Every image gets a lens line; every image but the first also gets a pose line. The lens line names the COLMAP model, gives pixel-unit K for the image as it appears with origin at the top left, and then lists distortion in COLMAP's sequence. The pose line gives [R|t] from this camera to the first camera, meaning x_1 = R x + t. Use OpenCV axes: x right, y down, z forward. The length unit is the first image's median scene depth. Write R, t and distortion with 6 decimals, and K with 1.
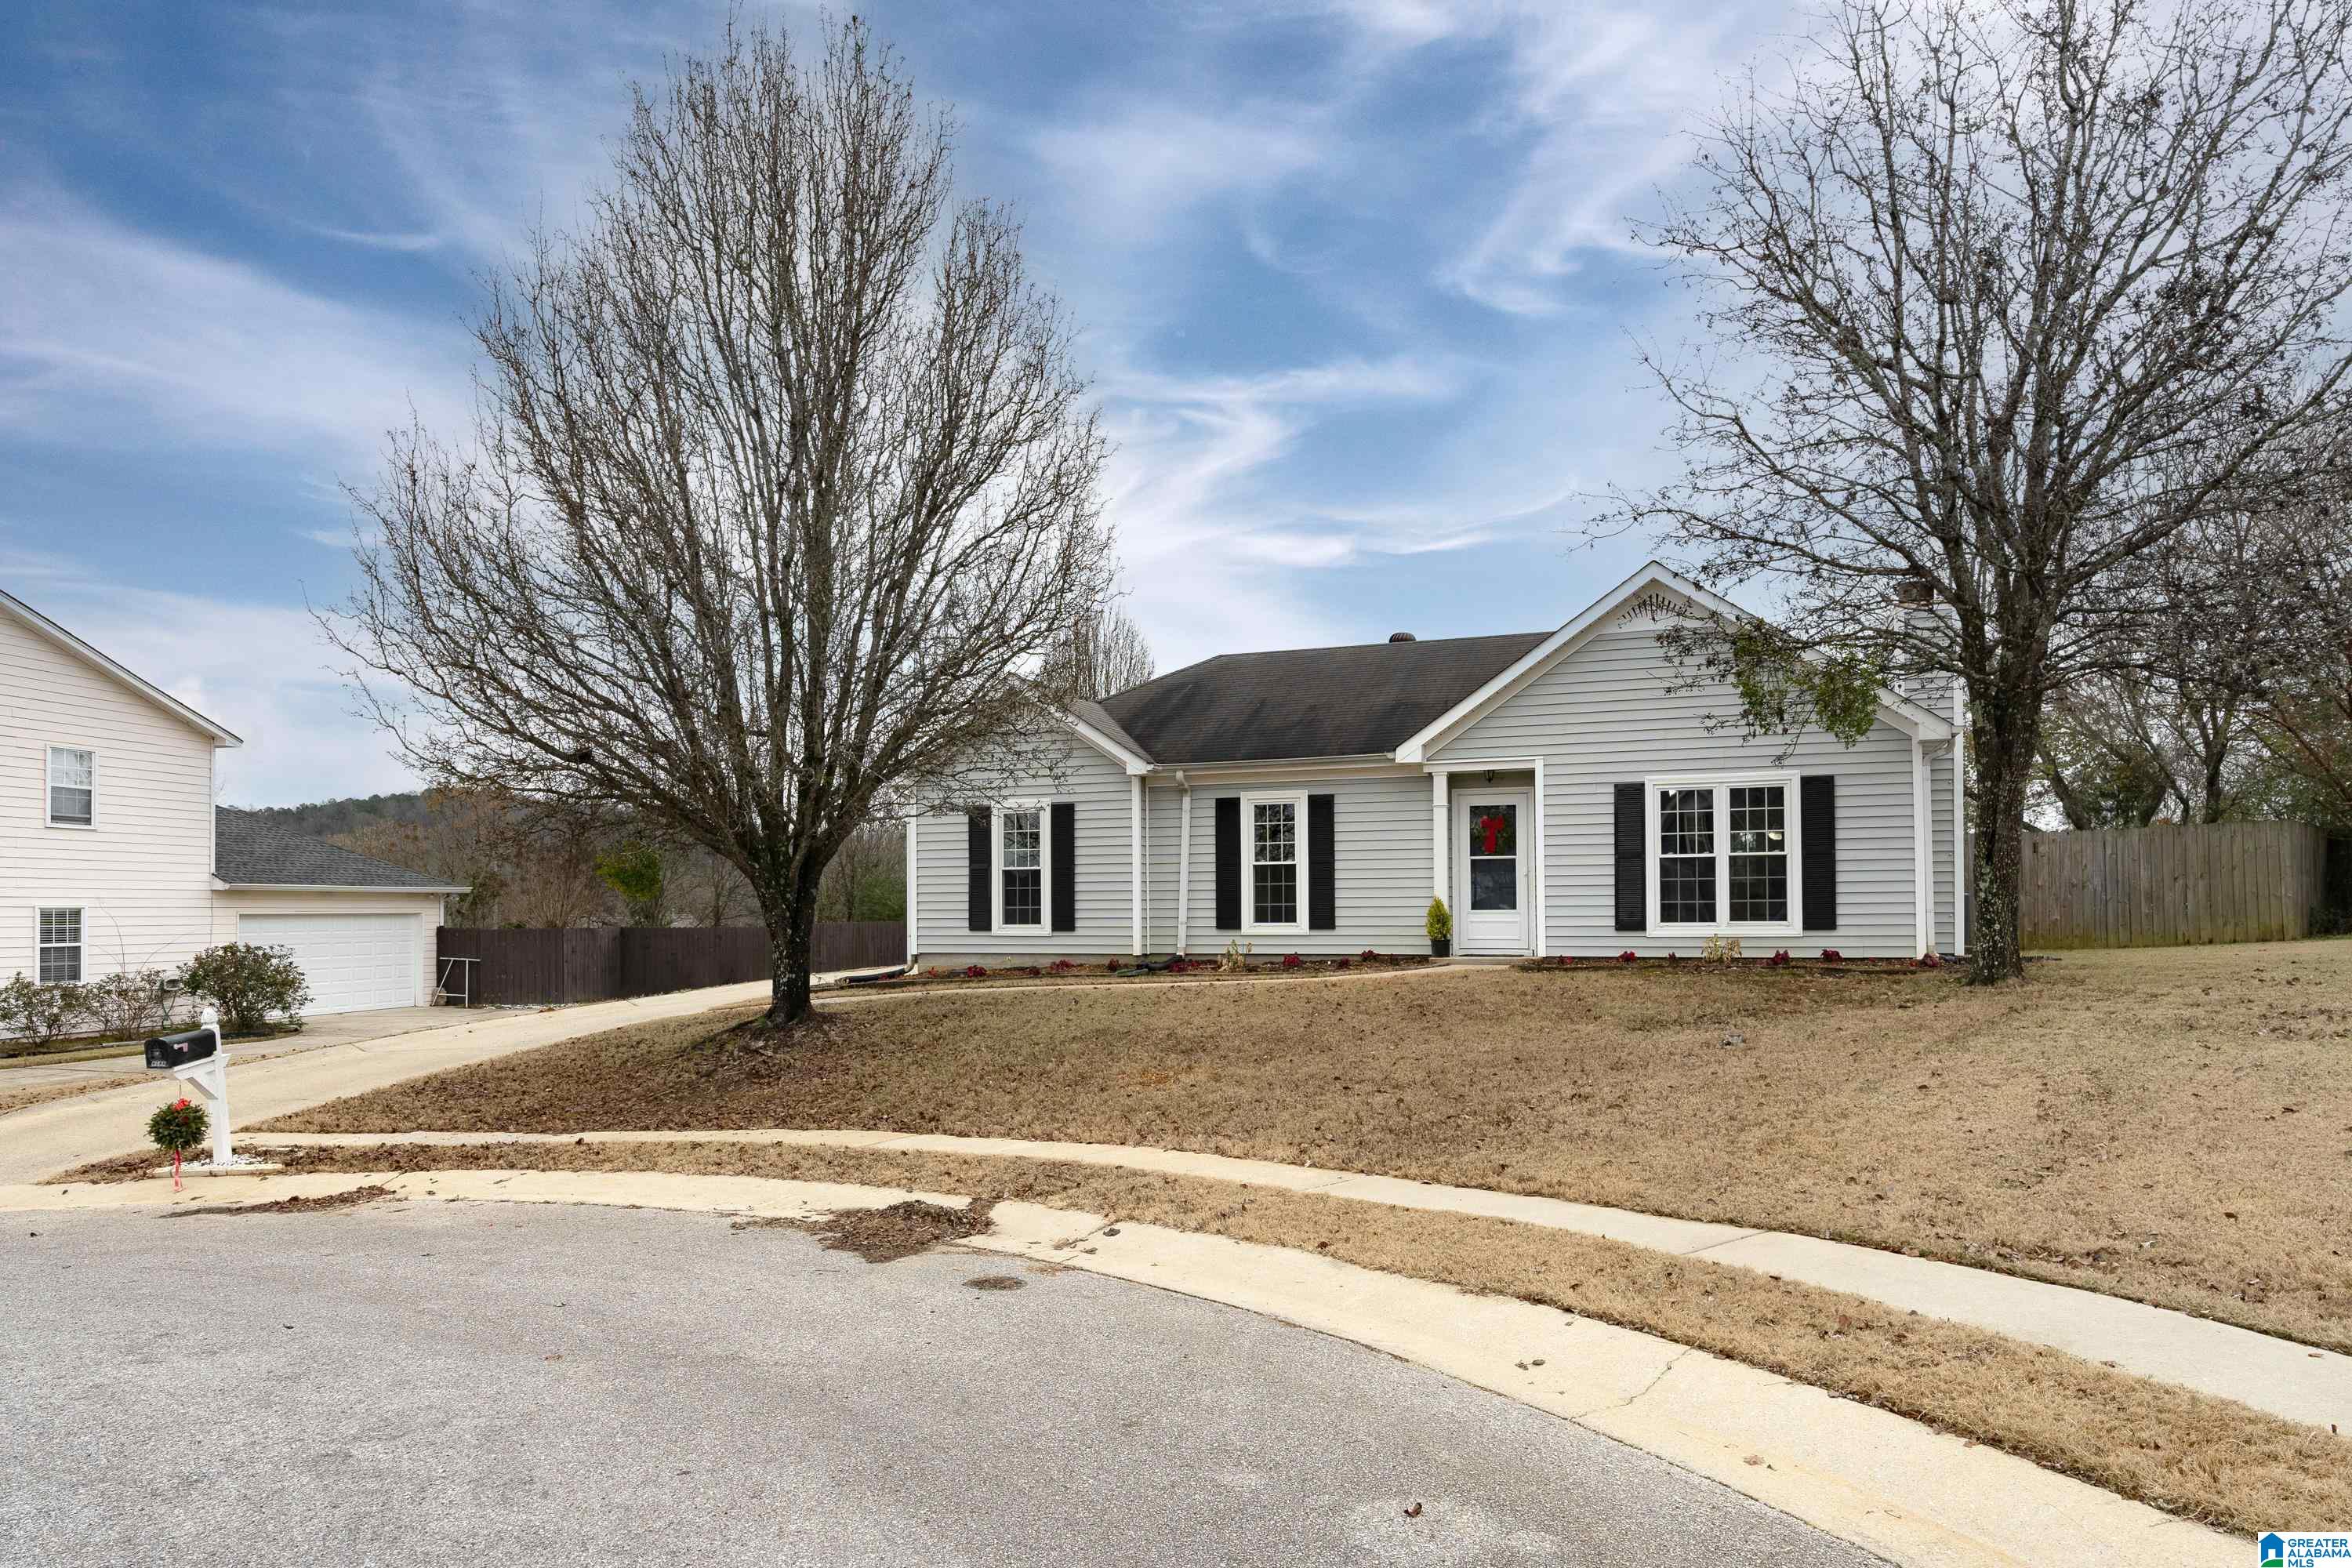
lens RADIAL K [[1439.3, 0, 1176.0], [0, 1439.3, 784.0], [0, 0, 1]] dist [-0.002730, -0.000383]
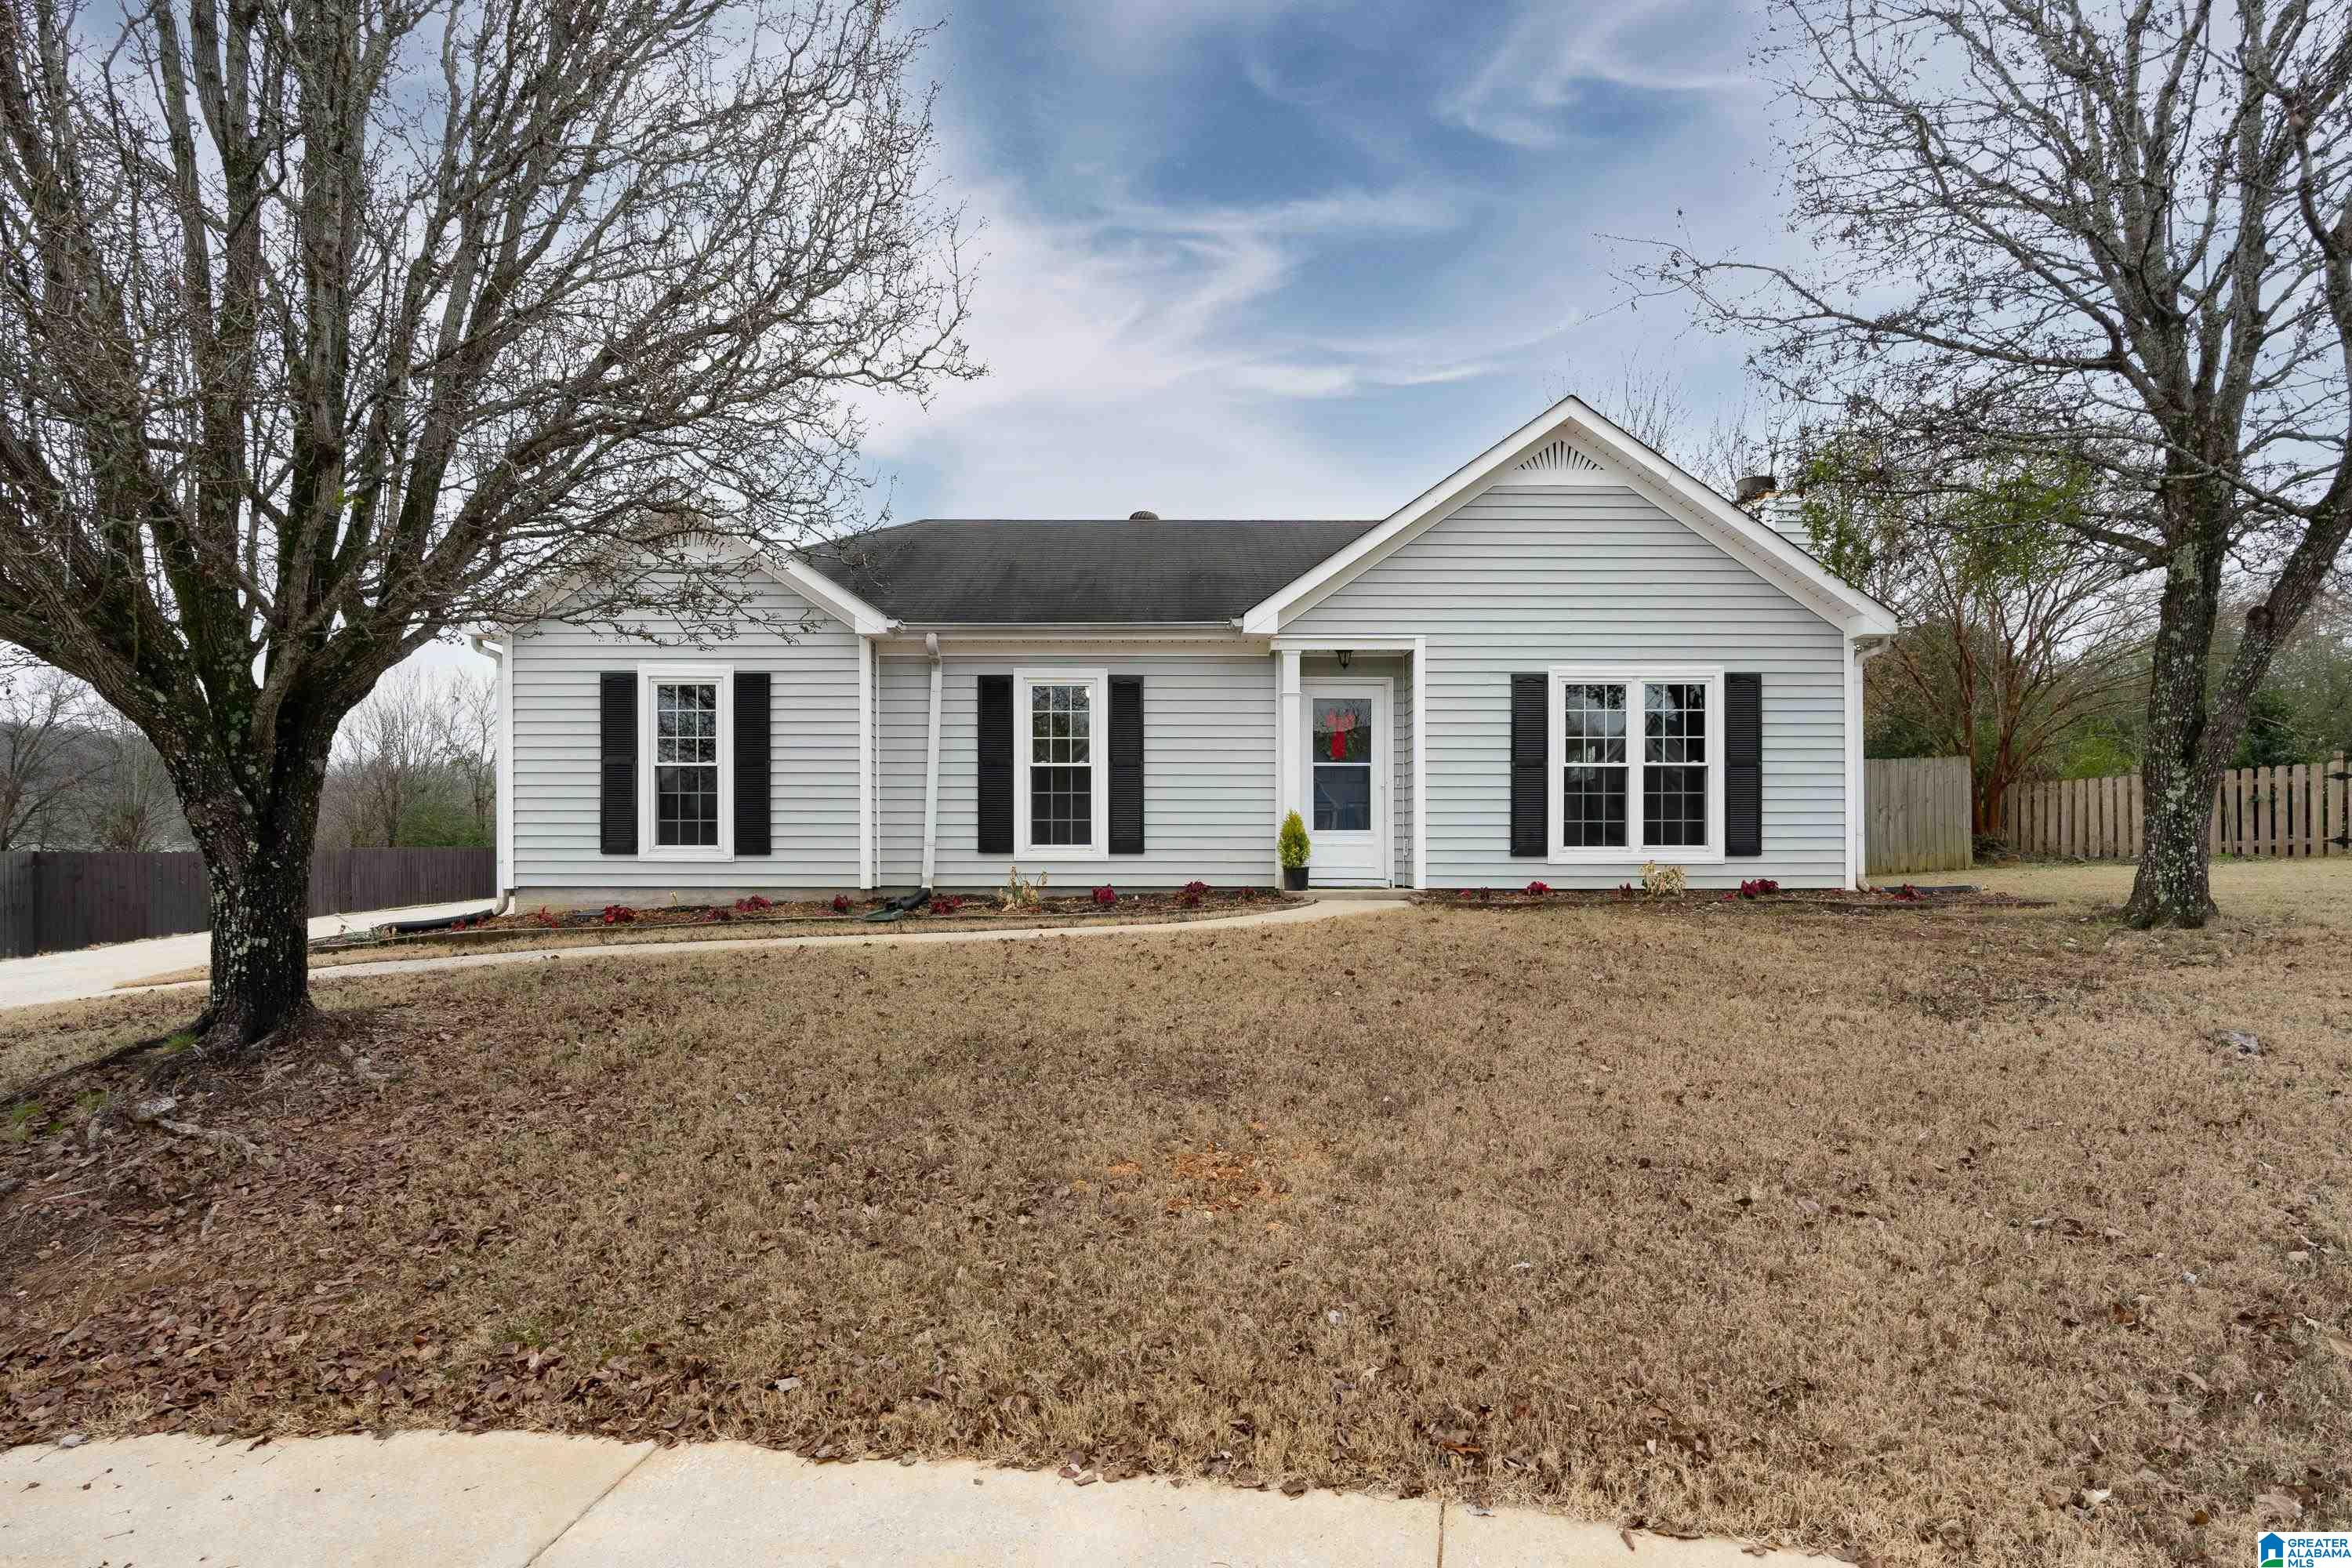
lens RADIAL K [[1203.1, 0, 1174.1], [0, 1203.1, 813.1], [0, 0, 1]] dist [-0.005156, 0.000237]
pose [[0.937003, 0.016928, 0.348912, -0.097926], [-0.038001, 0.997837, 0.053641, 0.046495], [-0.347249, -0.063521, 0.935619, 0.416333]]
